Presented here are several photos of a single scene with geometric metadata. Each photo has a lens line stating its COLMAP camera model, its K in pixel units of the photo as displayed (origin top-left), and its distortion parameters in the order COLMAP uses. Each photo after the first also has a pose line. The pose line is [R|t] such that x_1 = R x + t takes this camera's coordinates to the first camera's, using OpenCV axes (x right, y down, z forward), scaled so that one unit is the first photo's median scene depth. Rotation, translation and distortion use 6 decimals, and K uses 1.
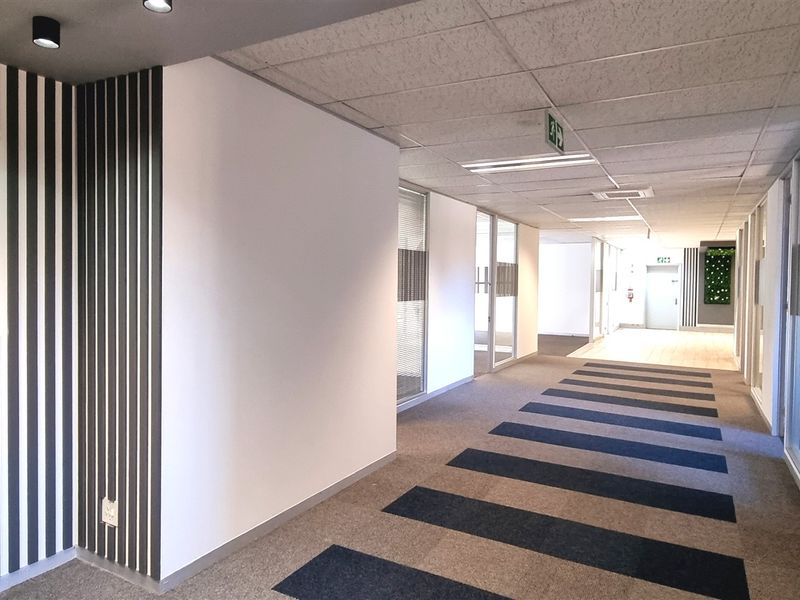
lens RADIAL K [[543.7, 0, 399.3], [0, 543.7, 297.7], [0, 0, 1]] dist [0.001633, 0.001744]
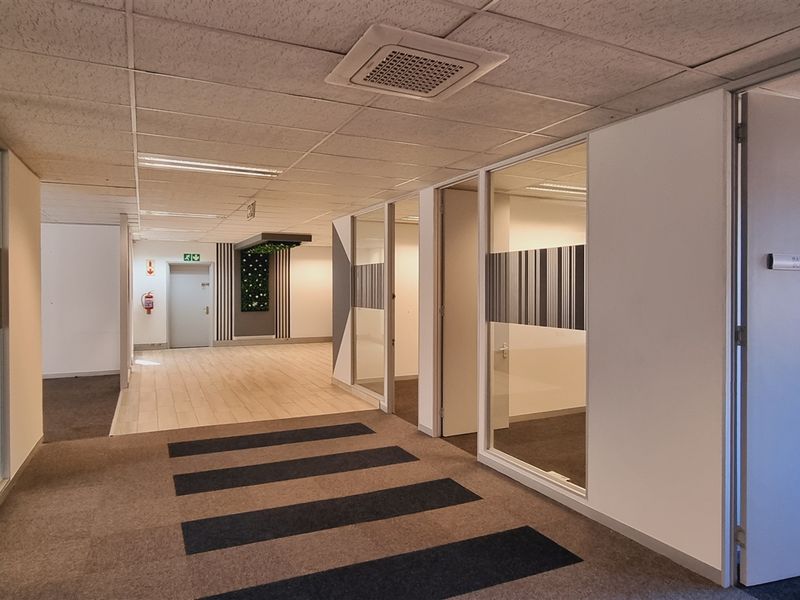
lens RADIAL K [[543.7, 0, 420.9], [0, 543.7, 287.0], [0, 0, 1]] dist [0.001633, 0.001744]
pose [[0.565241, -0.012748, 0.824827, 0.035764], [0.033053, 0.999428, -0.007204, -0.011289], [-0.824263, 0.031335, 0.565339, 0.310221]]
